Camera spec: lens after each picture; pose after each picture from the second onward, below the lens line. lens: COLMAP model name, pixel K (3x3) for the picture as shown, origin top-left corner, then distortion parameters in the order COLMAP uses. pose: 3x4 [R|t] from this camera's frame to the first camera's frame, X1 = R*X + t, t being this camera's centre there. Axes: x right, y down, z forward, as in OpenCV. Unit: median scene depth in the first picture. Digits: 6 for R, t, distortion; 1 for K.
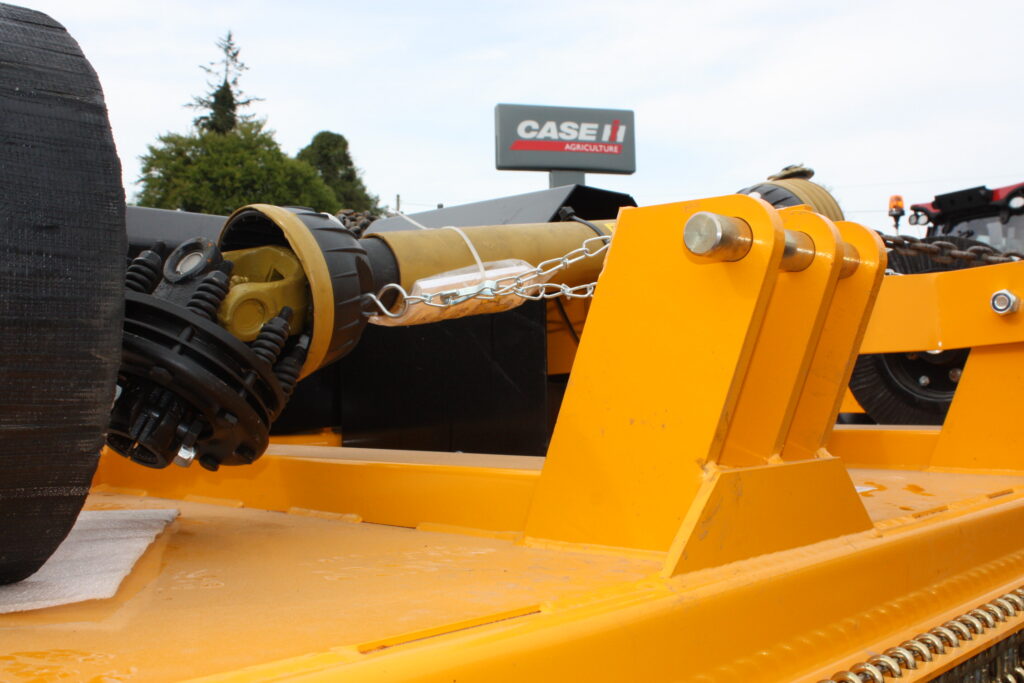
lens RADIAL K [[1154.9, 0, 512.0], [0, 1154.9, 341.5], [0, 0, 1]] dist [-0.126847, 0.015598]
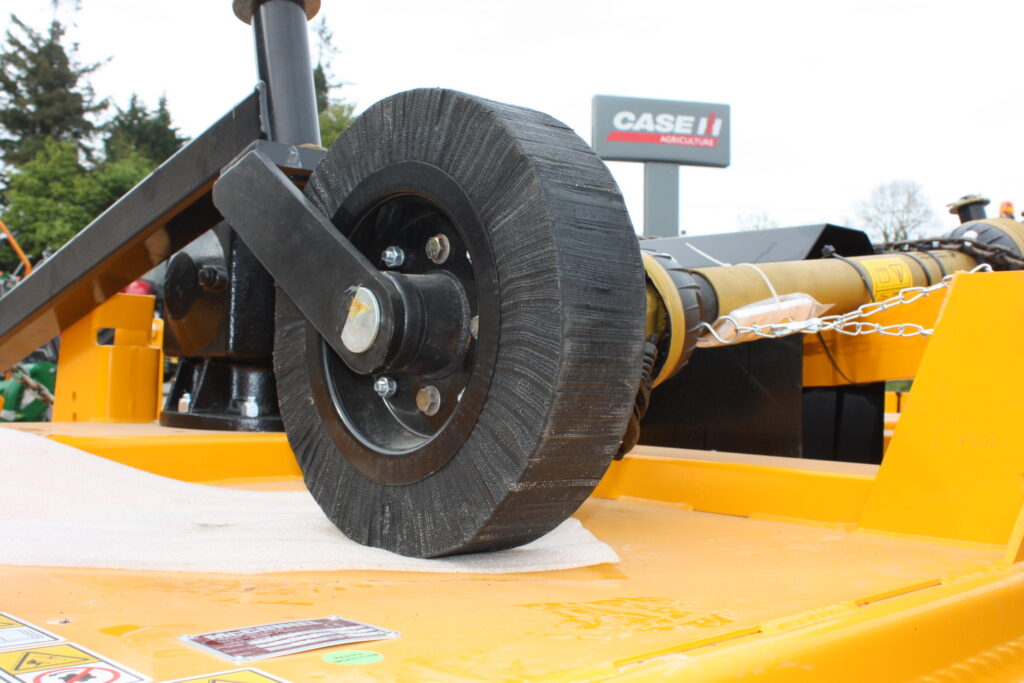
lens RADIAL K [[1143.5, 0, 512.0], [0, 1143.5, 341.5], [0, 0, 1]] dist [-0.099164, 0.022359]
pose [[0.996614, 0.036168, -0.073847, -0.183492], [-0.035326, 0.999295, 0.012673, -0.023192], [0.074253, -0.010021, 0.997189, -0.167609]]
